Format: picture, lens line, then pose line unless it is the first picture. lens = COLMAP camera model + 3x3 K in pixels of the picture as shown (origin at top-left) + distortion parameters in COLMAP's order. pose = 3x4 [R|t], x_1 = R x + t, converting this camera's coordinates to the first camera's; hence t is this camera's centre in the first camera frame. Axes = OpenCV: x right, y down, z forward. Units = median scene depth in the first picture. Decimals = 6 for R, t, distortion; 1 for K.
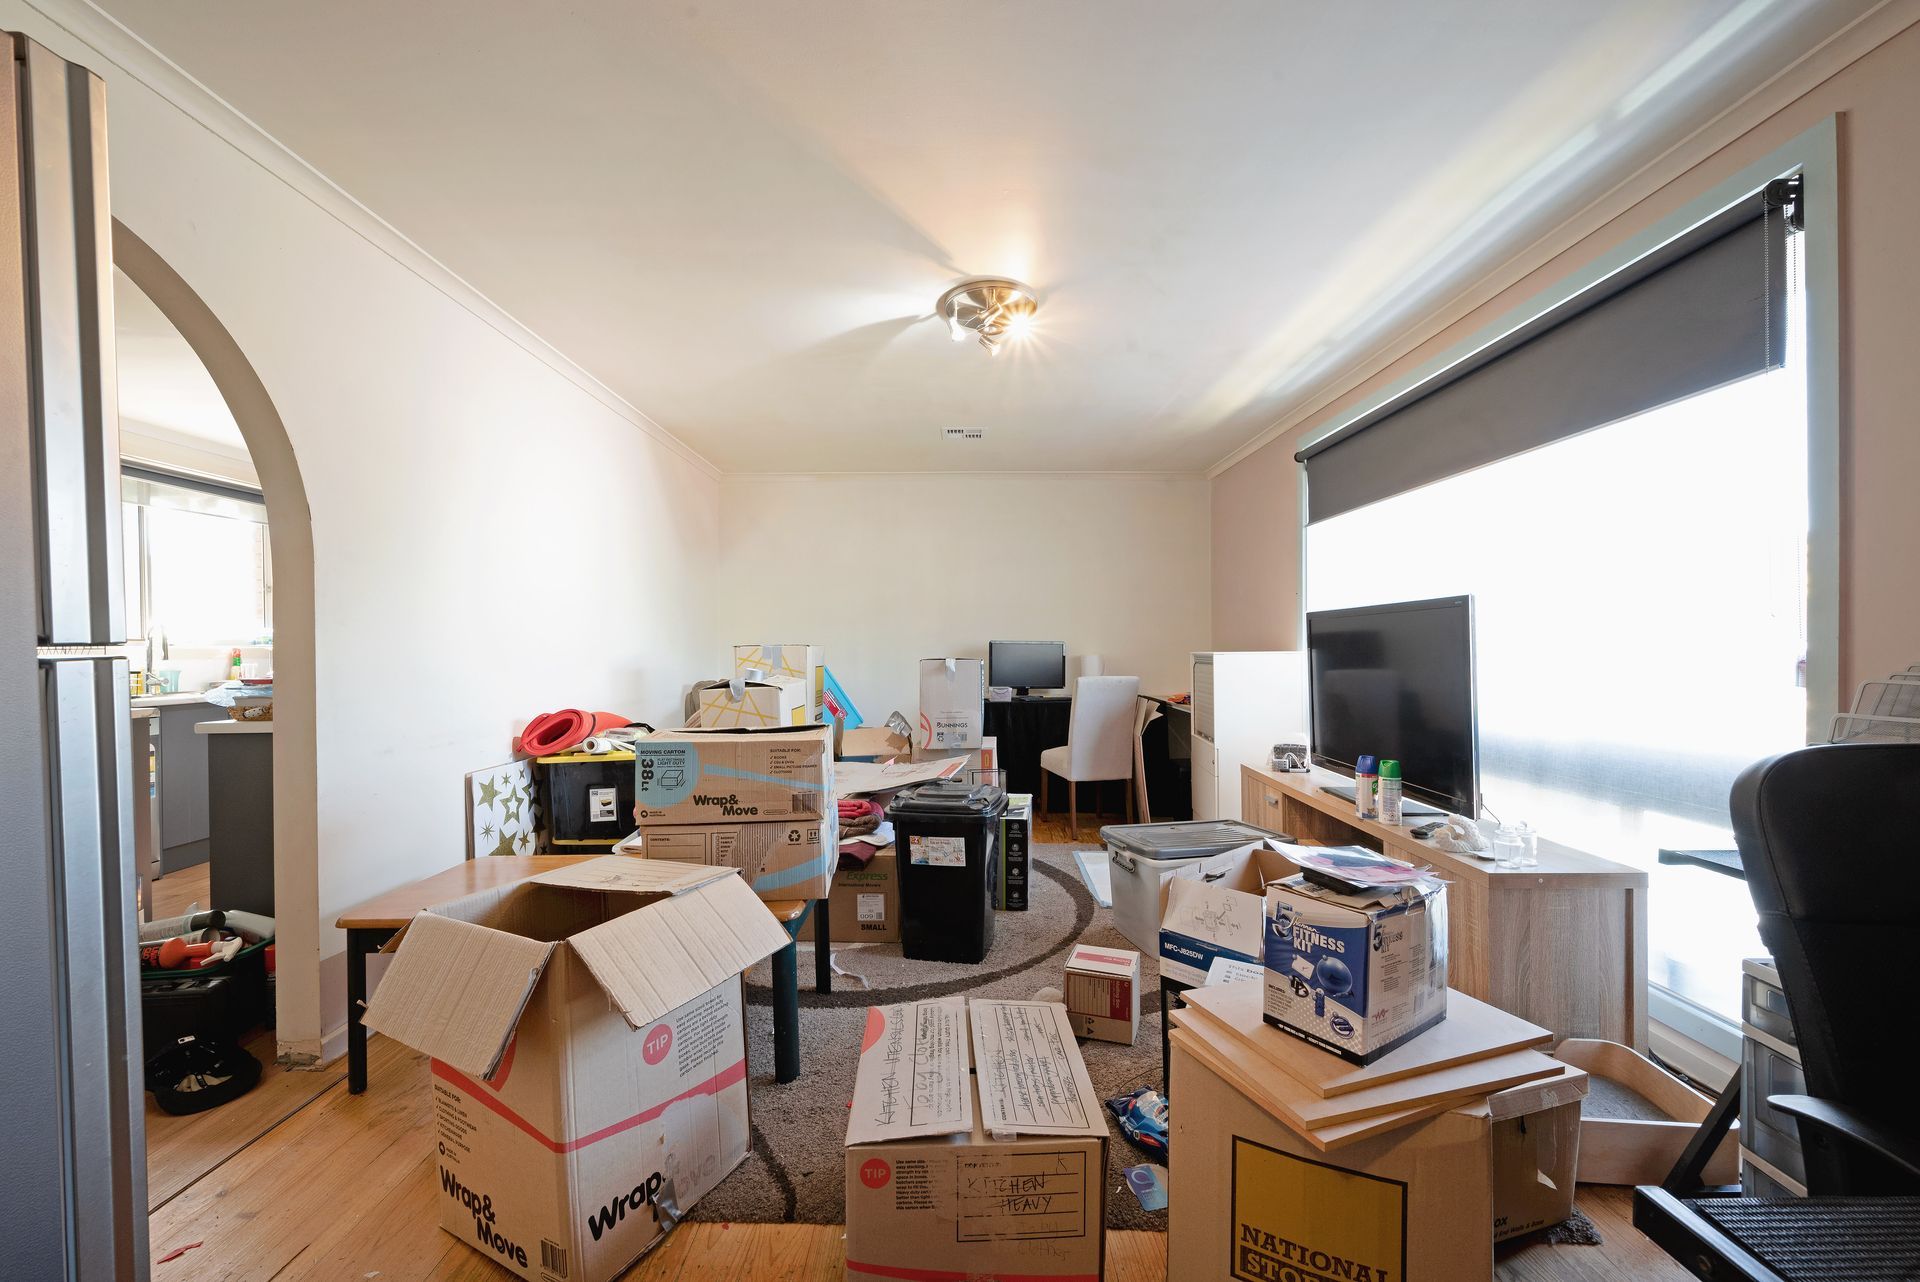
lens RADIAL K [[752.4, 0, 957.6], [0, 752.4, 647.3], [0, 0, 1]] dist [-0.000003, 0.000021]
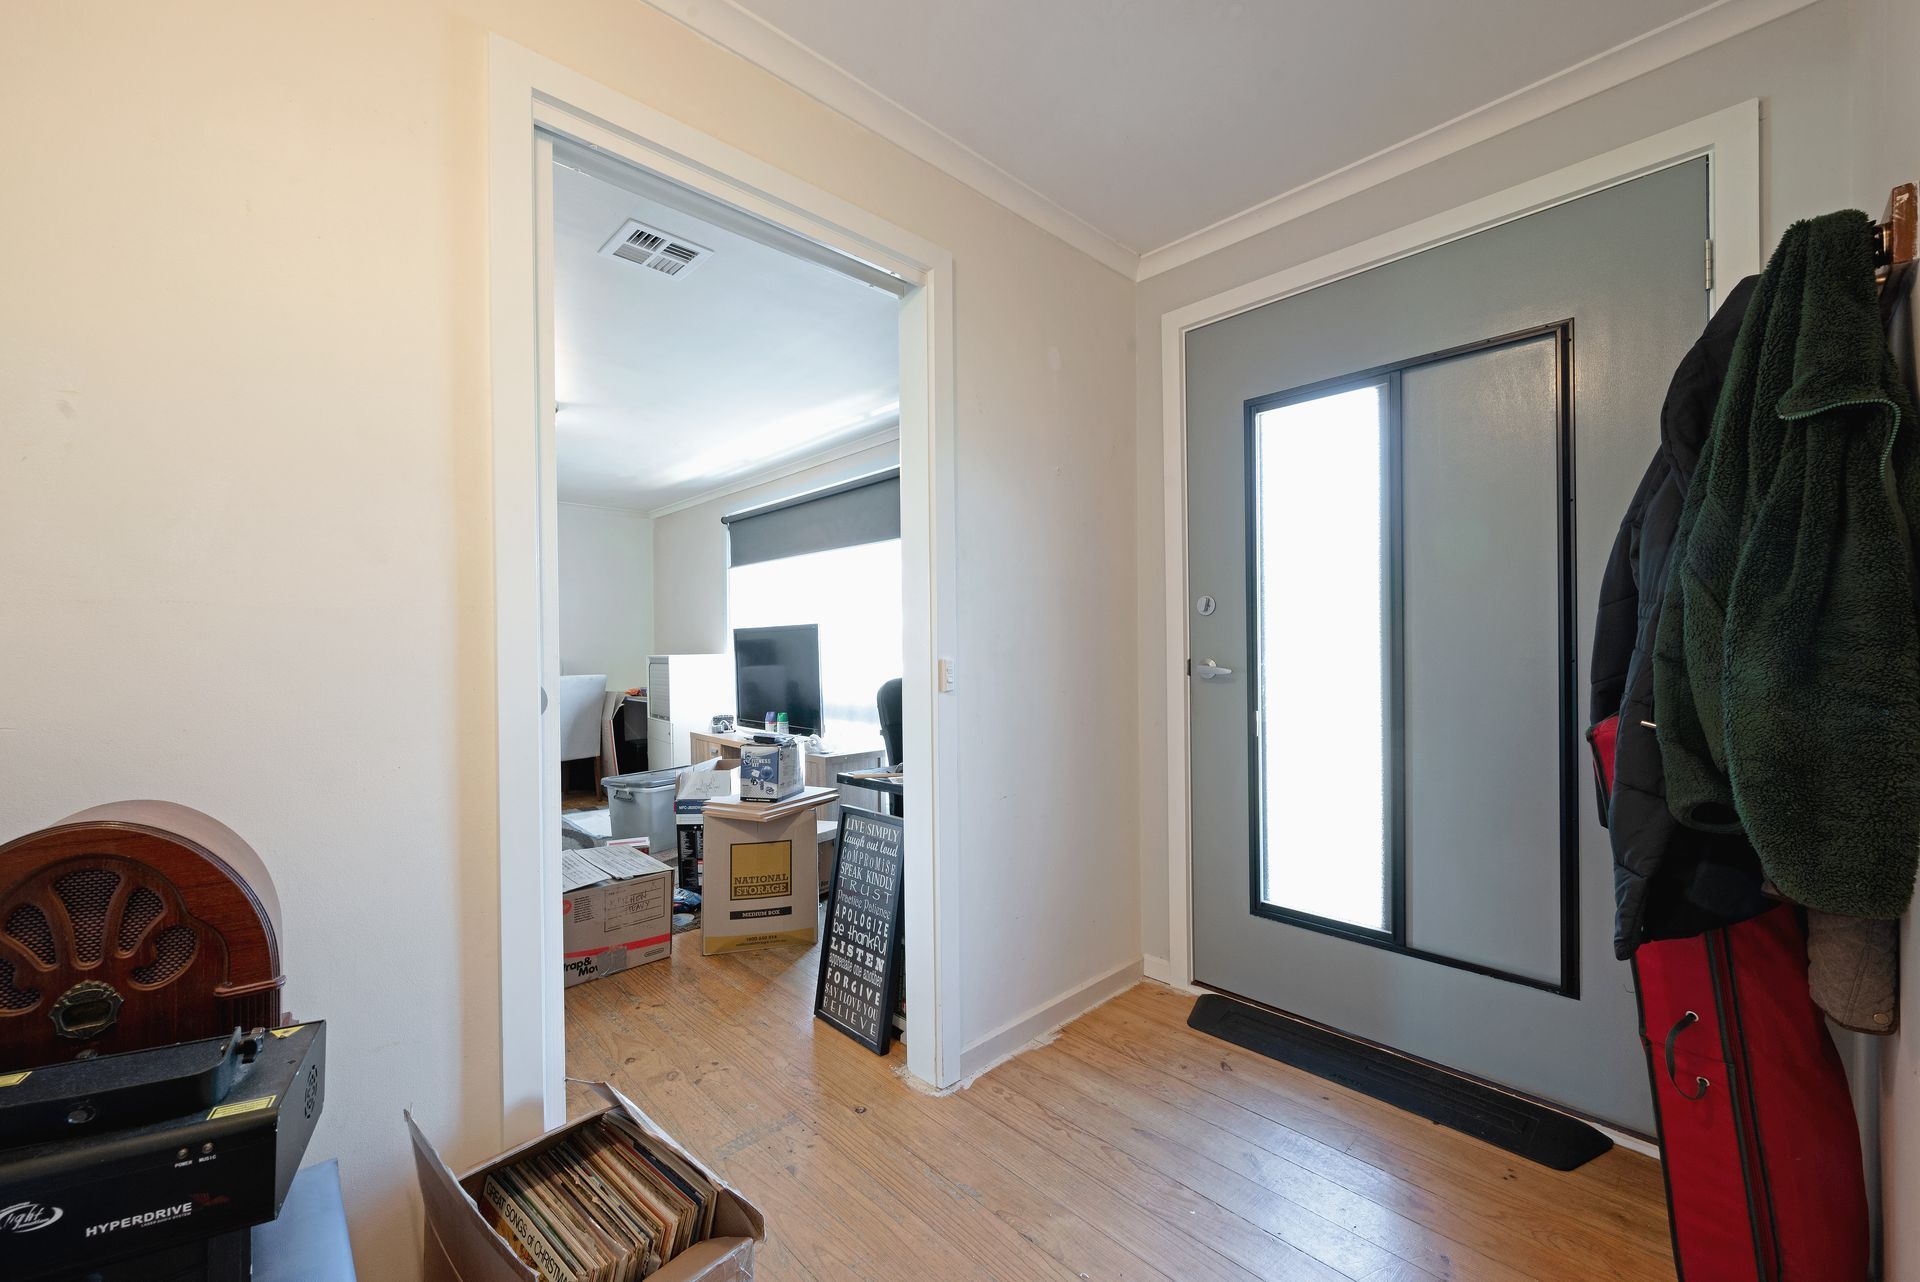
lens RADIAL K [[752.4, 0, 965.5], [0, 752.4, 644.5], [0, 0, 1]] dist [-0.000003, 0.000021]
pose [[0.720309, -0.001326, 0.693652, -0.361676], [0.009694, 0.999920, -0.008155, 0.004528], [-0.693585, 0.012598, 0.720265, -0.607410]]
